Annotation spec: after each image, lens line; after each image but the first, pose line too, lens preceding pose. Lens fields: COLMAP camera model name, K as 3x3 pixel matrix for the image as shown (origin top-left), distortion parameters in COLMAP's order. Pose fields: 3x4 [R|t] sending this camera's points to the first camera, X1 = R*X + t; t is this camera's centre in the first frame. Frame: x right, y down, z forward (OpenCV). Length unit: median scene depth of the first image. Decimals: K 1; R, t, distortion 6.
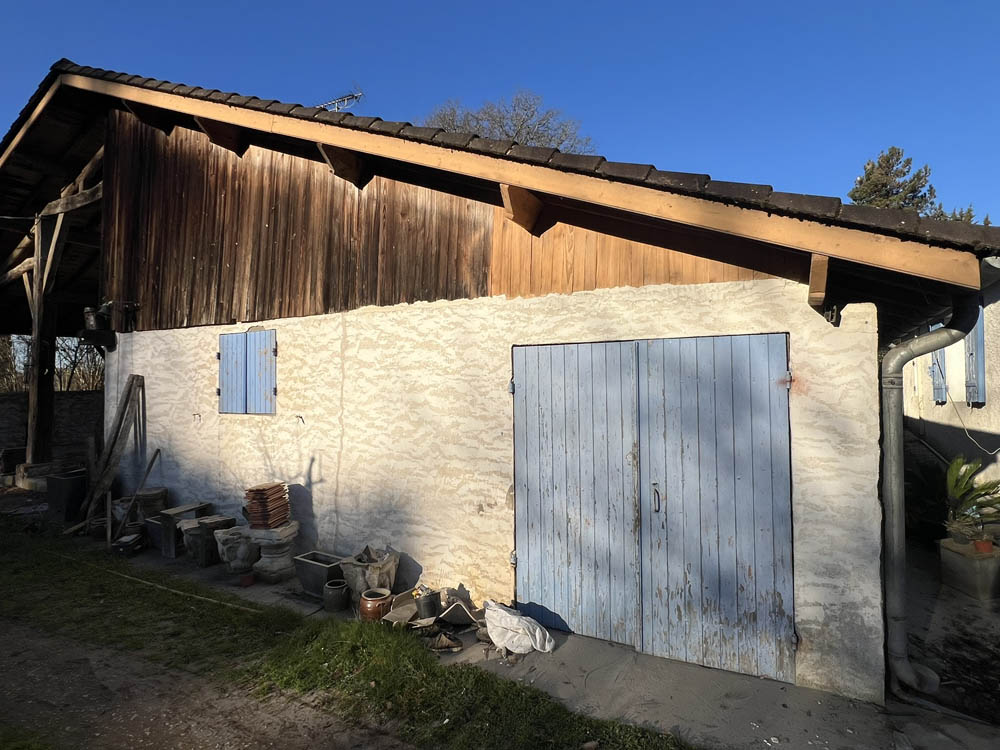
lens RADIAL K [[539.2, 0, 496.1], [0, 539.2, 374.5], [0, 0, 1]] dist [-0.001715, -0.000029]
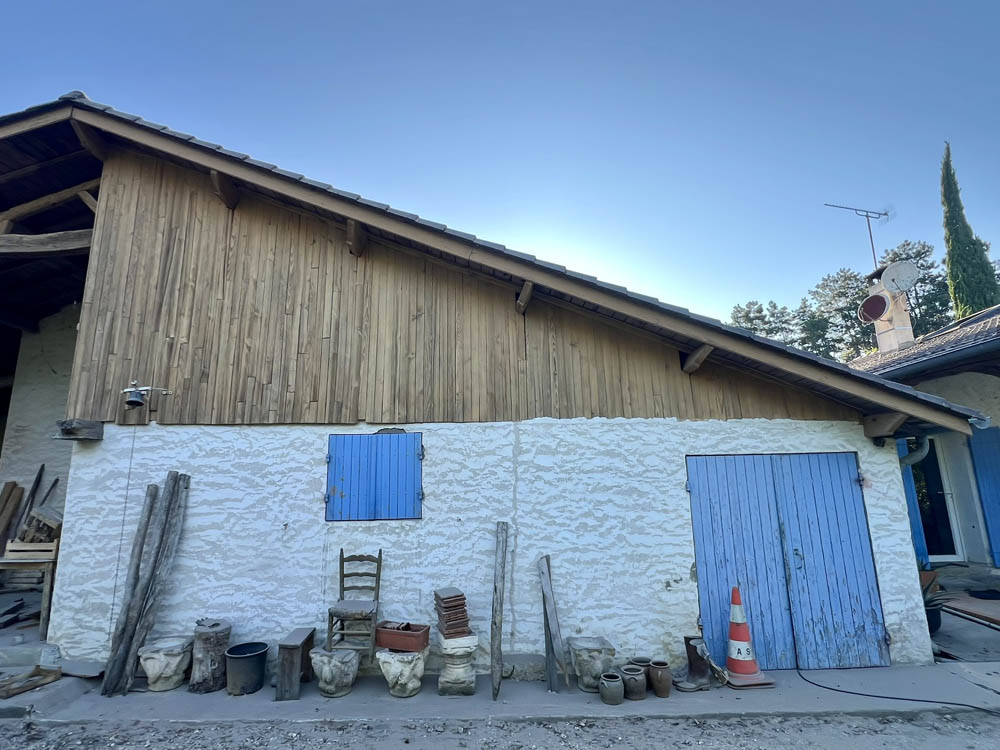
lens RADIAL K [[539.2, 0, 501.2], [0, 539.2, 372.4], [0, 0, 1]] dist [-0.001715, -0.000029]
pose [[0.857494, 0.090960, 0.506389, -1.008954], [0.002799, 0.983408, -0.181384, -0.013147], [-0.514486, 0.156953, 0.843012, 0.054374]]
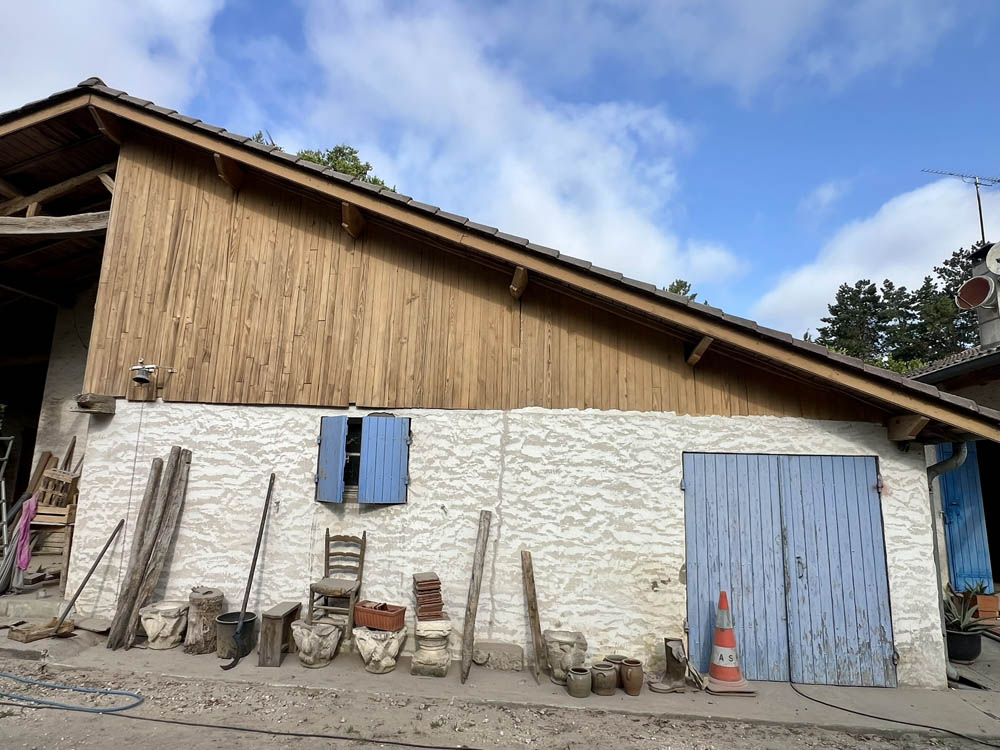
lens RADIAL K [[600.5, 0, 500.3], [0, 600.5, 376.0], [0, 0, 1]] dist [-0.001508, -0.001474]
pose [[0.907378, 0.098254, 0.408669, -0.906505], [-0.041531, 0.988494, -0.145445, -0.005922], [-0.418258, 0.115001, 0.901019, -0.122604]]
